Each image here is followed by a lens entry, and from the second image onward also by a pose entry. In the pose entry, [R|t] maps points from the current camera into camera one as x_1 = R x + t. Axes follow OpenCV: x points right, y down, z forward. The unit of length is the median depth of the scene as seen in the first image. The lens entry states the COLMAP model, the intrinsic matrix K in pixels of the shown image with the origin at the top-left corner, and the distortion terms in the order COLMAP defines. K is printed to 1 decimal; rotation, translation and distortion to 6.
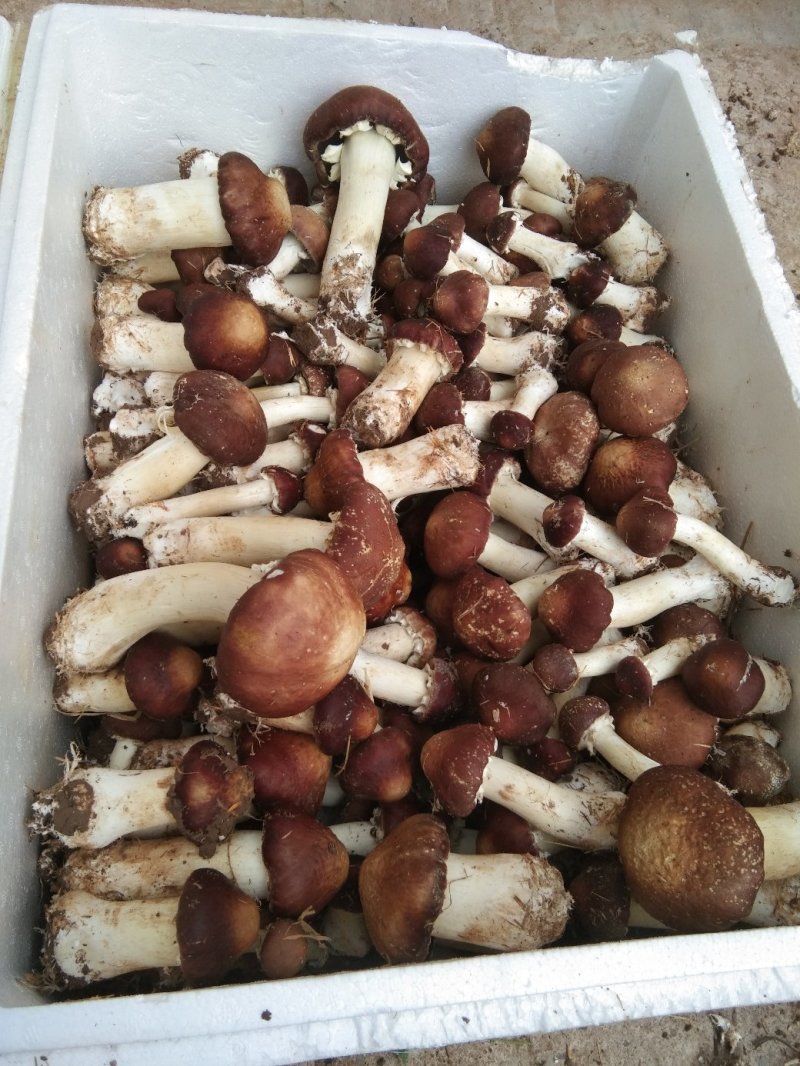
lens RADIAL K [[957.4, 0, 402.0], [0, 957.4, 506.6], [0, 0, 1]] dist [0.098686, -0.148343]
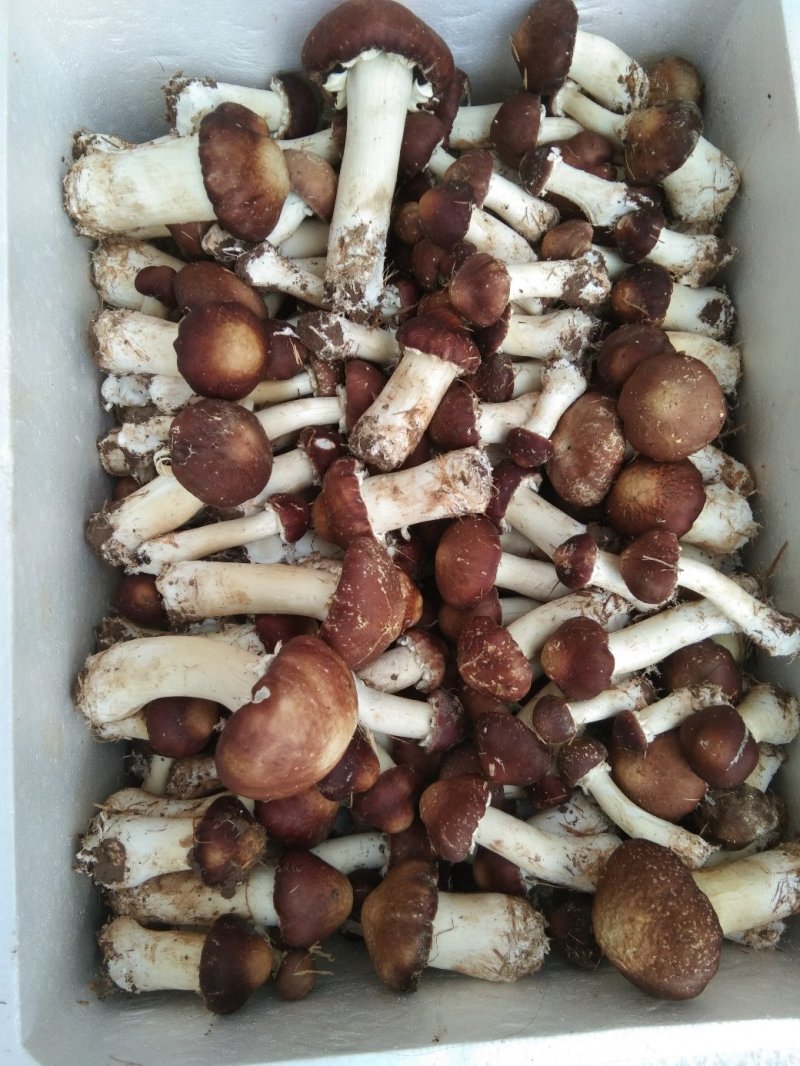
lens RADIAL K [[957.4, 0, 402.0], [0, 957.4, 506.6], [0, 0, 1]] dist [0.098686, -0.148343]
pose [[0.992183, 0.013741, -0.124035, 0.115004], [0.033298, 0.928735, 0.369247, -0.400197], [0.120270, -0.370491, 0.921017, 0.111097]]
